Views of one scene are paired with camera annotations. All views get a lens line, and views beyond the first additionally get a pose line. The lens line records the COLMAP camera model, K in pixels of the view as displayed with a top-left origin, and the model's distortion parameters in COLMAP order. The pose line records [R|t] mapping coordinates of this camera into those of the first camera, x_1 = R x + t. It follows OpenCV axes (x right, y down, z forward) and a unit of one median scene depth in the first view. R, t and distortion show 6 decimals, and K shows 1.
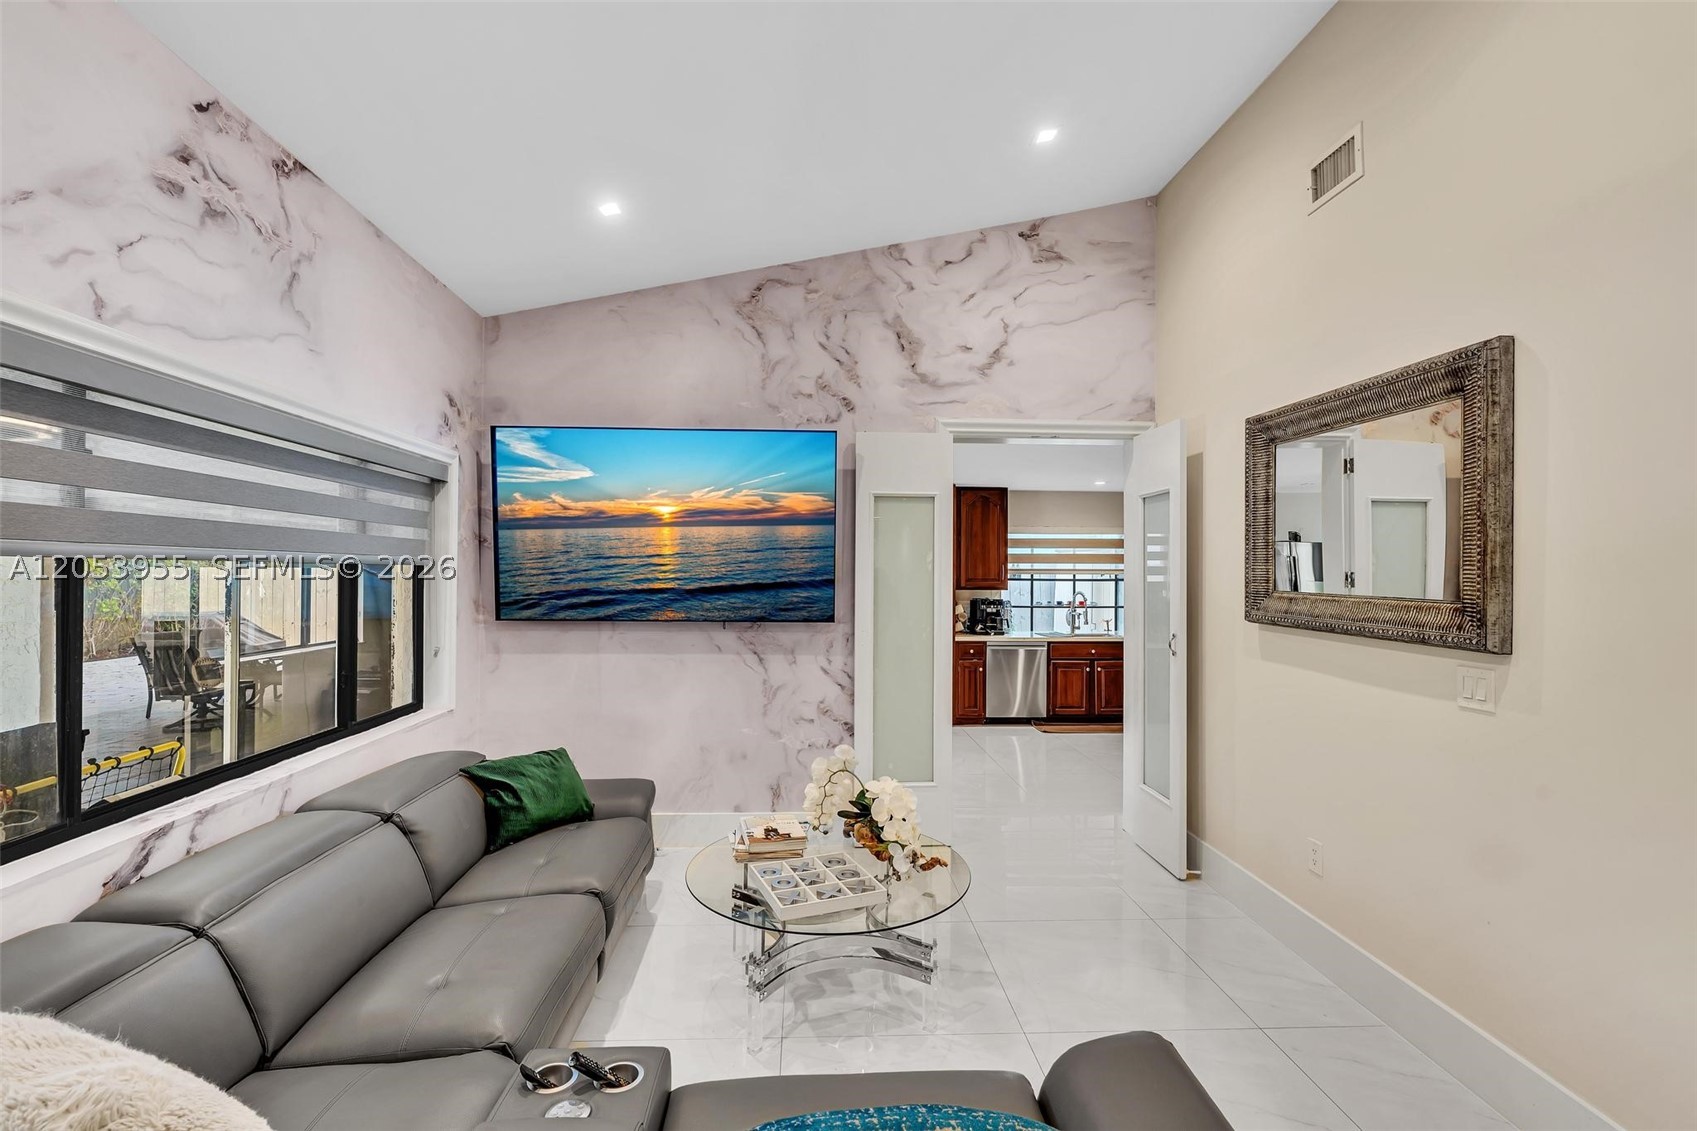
lens RADIAL K [[759.5, 0, 837.2], [0, 759.5, 565.1], [0, 0, 1]] dist [-0.009305, 0.002817]
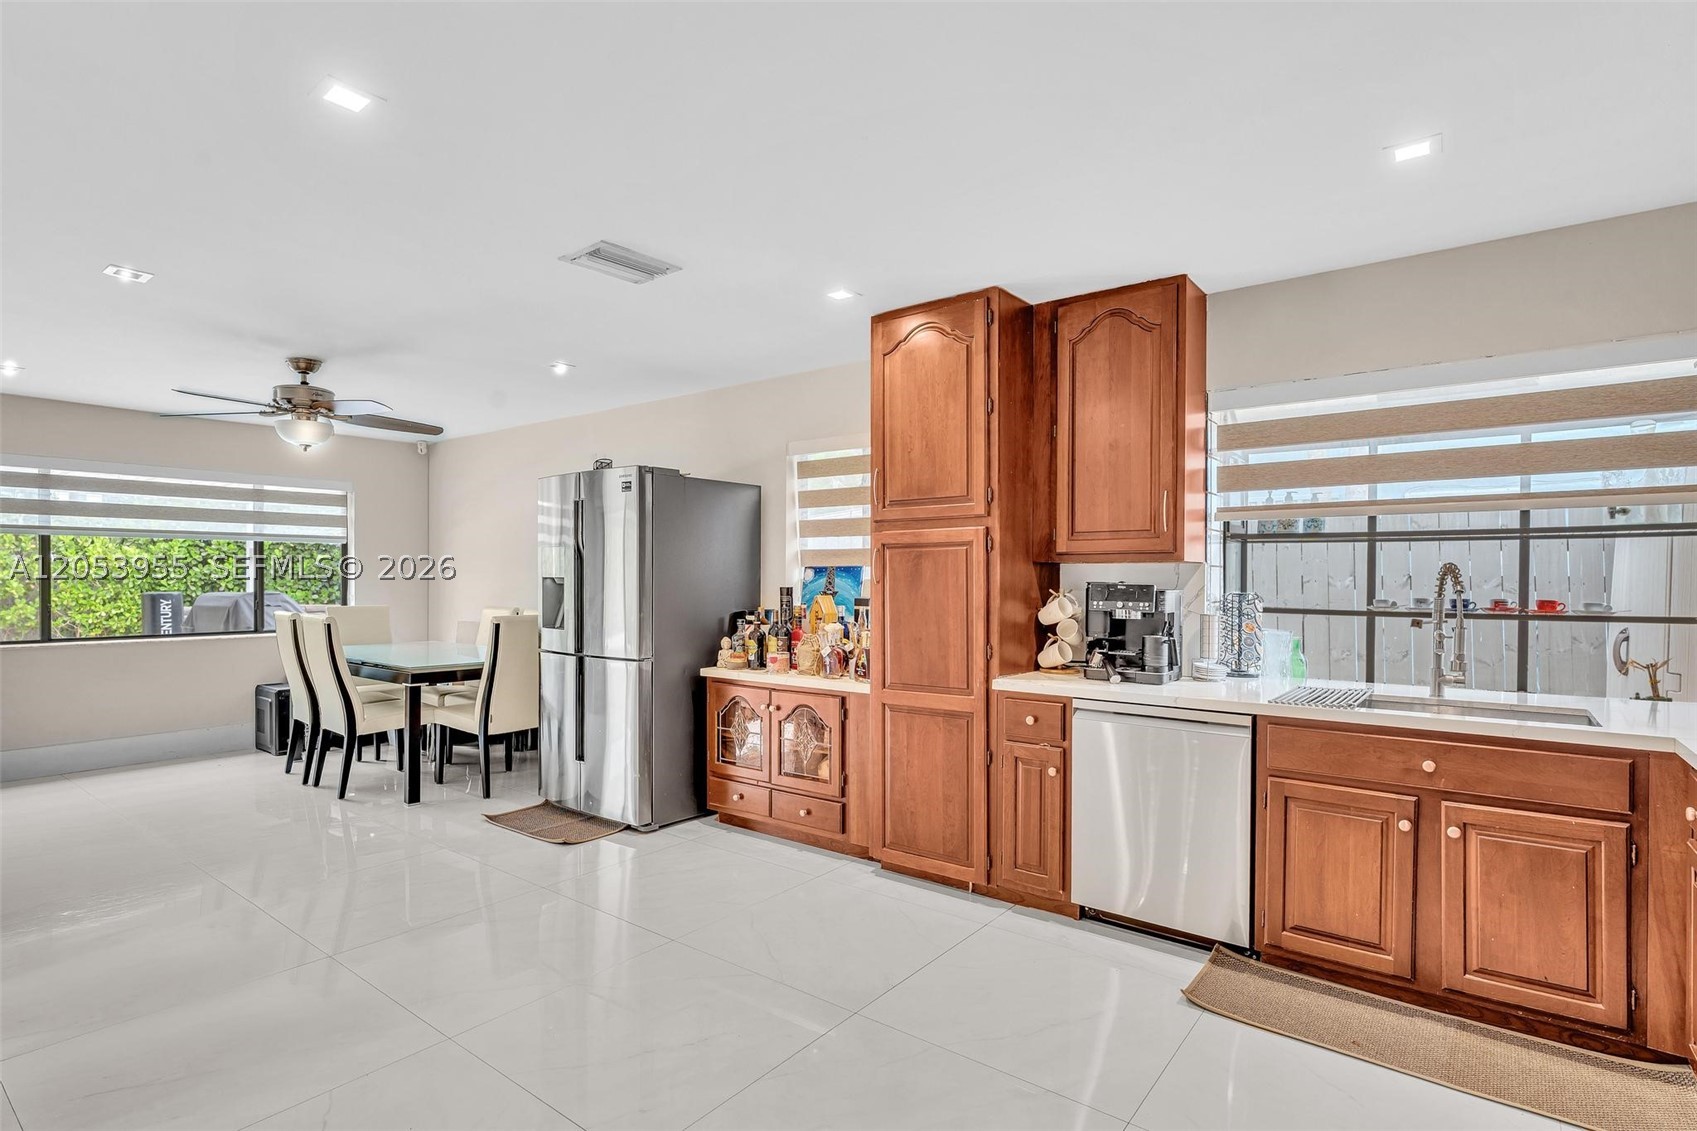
lens RADIAL K [[842.0, 0, 841.2], [0, 842.0, 586.7], [0, 0, 1]] dist [-0.007899, 0.003021]
pose [[0.761951, 0.004713, -0.647617, 0.751260], [0.005744, 0.999885, 0.014035, 0.081882], [0.647609, -0.014414, 0.761837, 1.243258]]
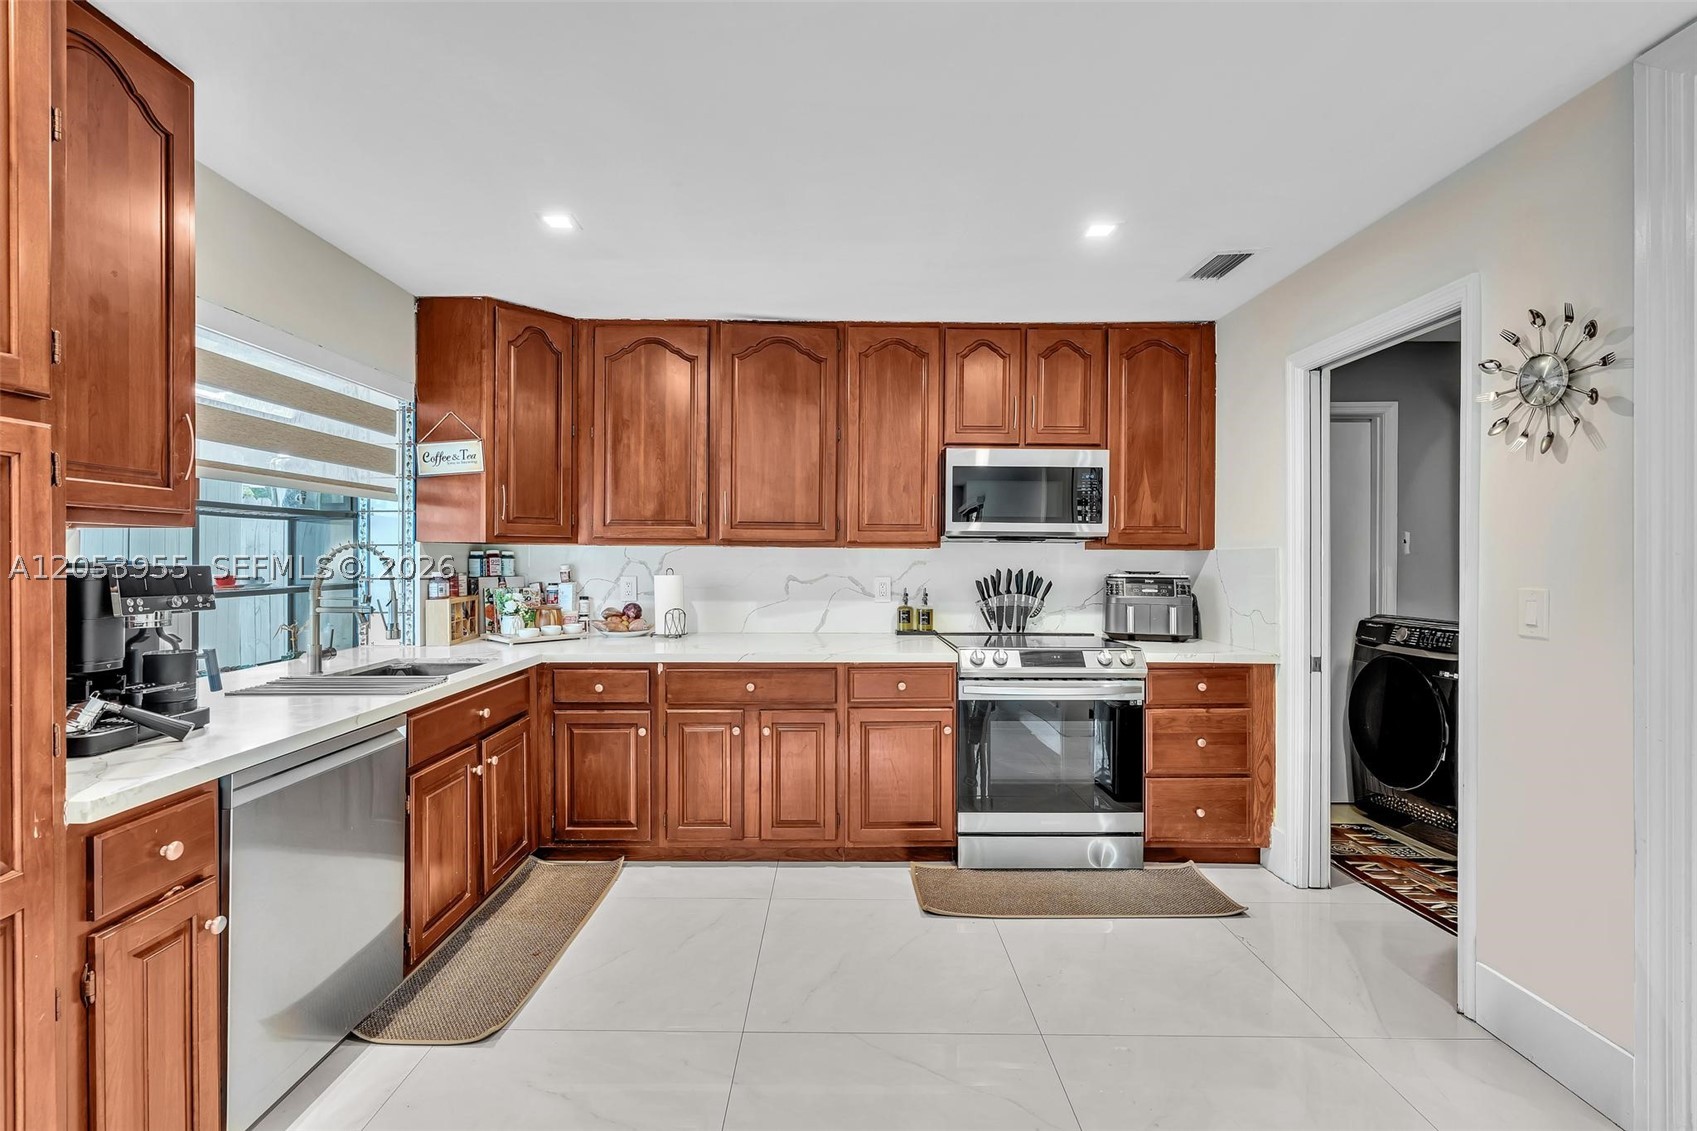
lens RADIAL K [[759.5, 0, 831.8], [0, 759.5, 561.3], [0, 0, 1]] dist [-0.009305, 0.002817]
pose [[0.047264, -0.010167, 0.998831, 0.011313], [-0.010827, 0.999884, 0.010690, 0.081288], [-0.998824, -0.011319, 0.047149, 1.670873]]
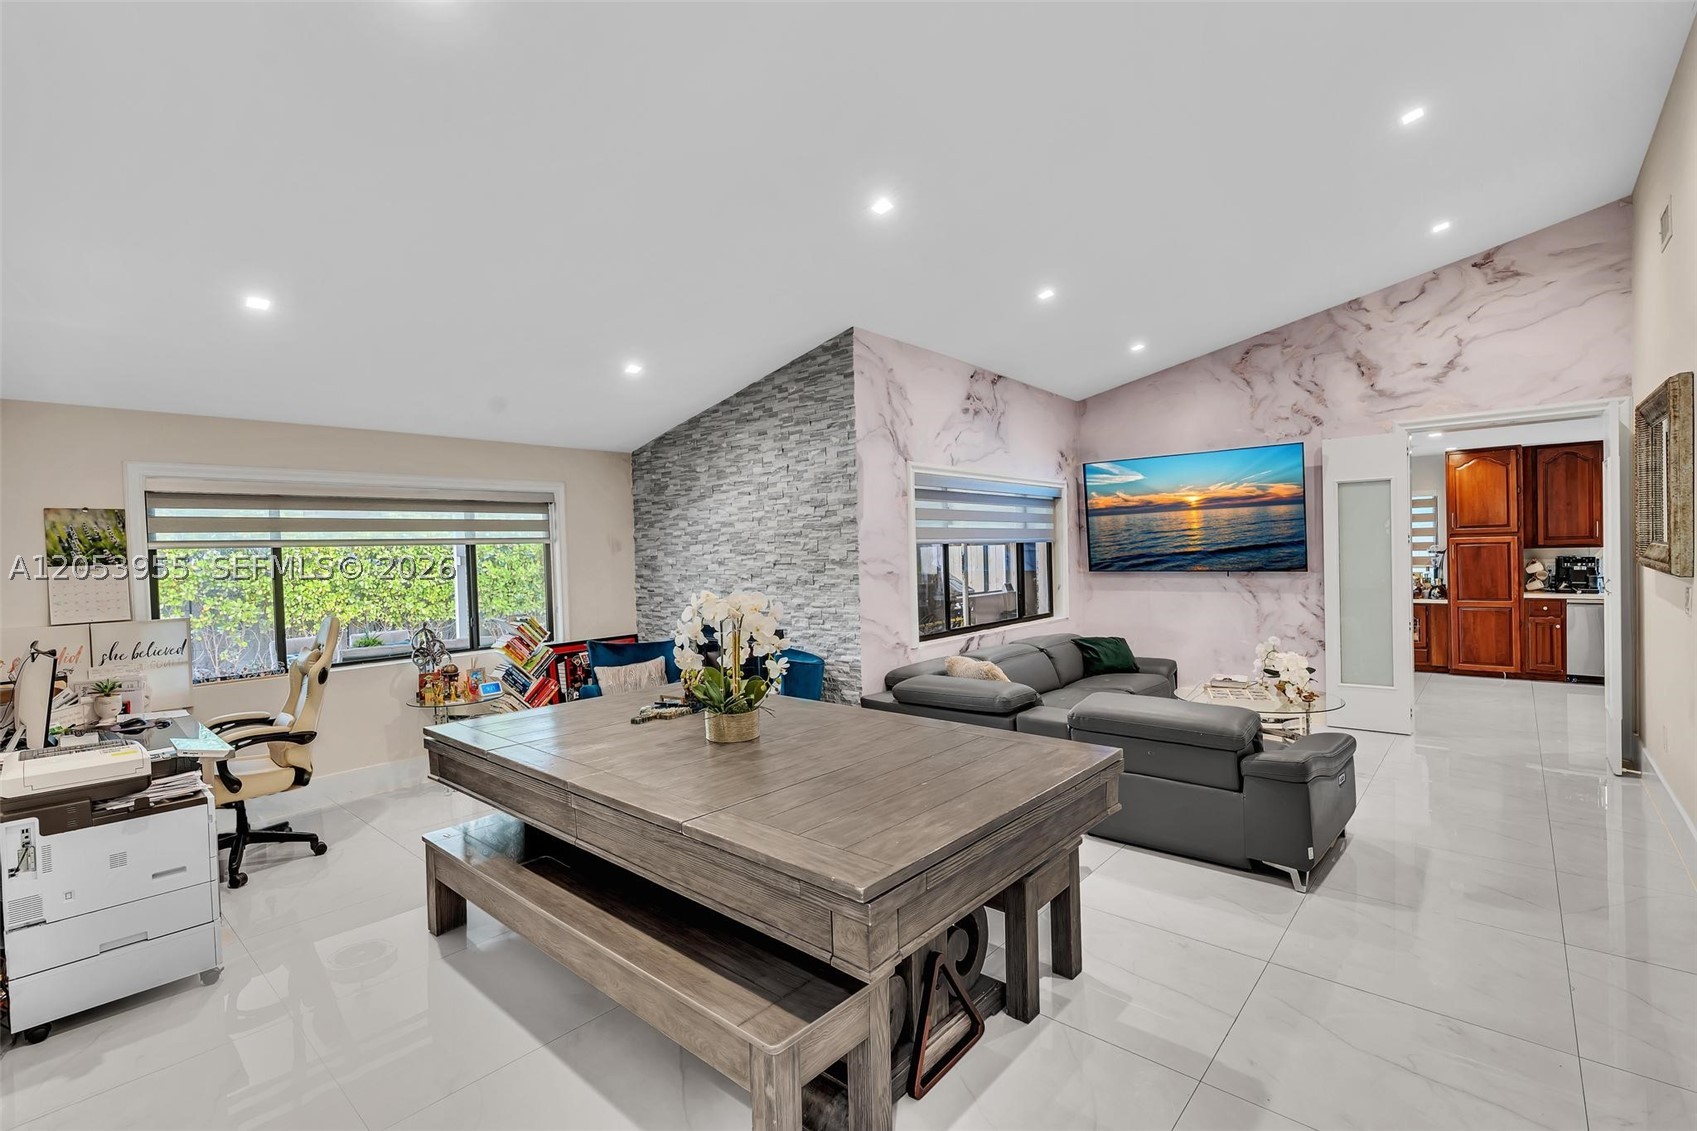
lens RADIAL K [[759.5, 0, 833.9], [0, 759.5, 564.2], [0, 0, 1]] dist [-0.009305, 0.002817]
pose [[0.715655, -0.011889, -0.698353, 0.403505], [0.037502, 0.999067, 0.021423, -0.005249], [0.697447, -0.041521, 0.715433, -0.765788]]
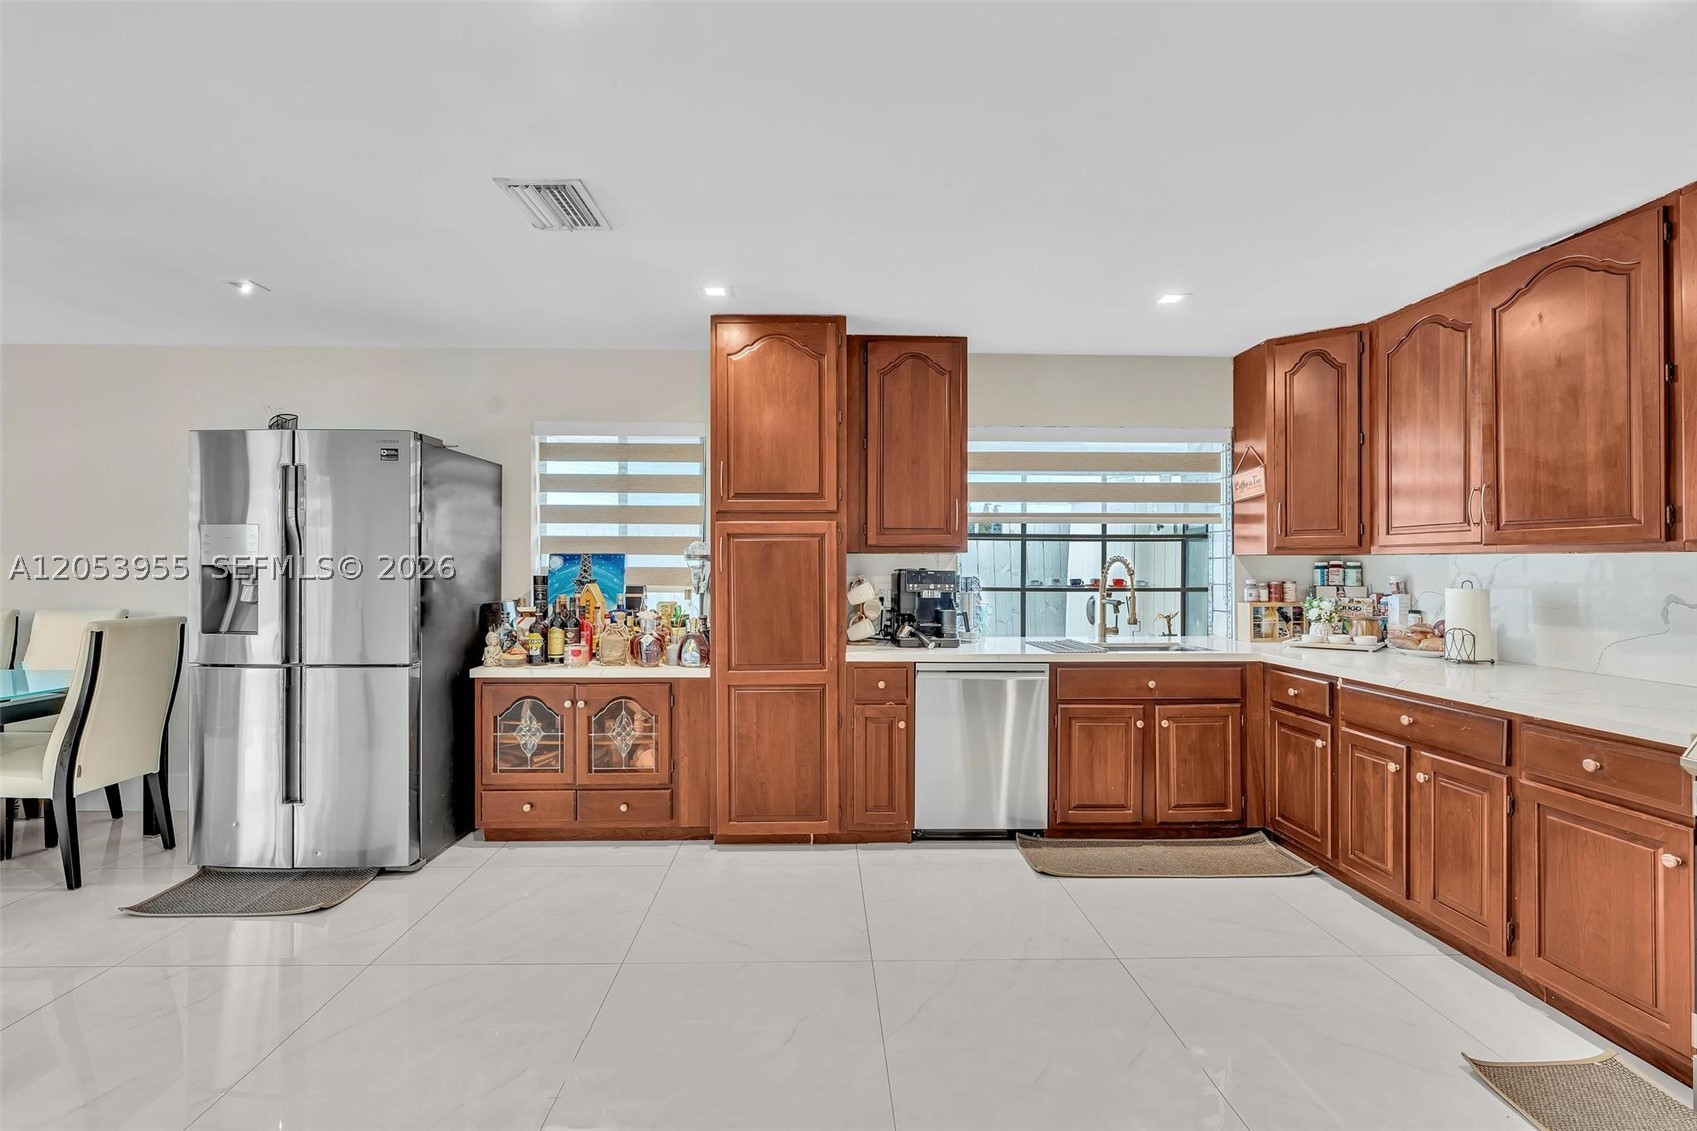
lens RADIAL K [[759.5, 0, 831.4], [0, 759.5, 564.8], [0, 0, 1]] dist [-0.009305, 0.002817]
pose [[0.999799, -0.002471, -0.019903, 0.312393], [0.002575, 0.999983, 0.005189, 0.080208], [0.019890, -0.005239, 0.999788, 1.096681]]
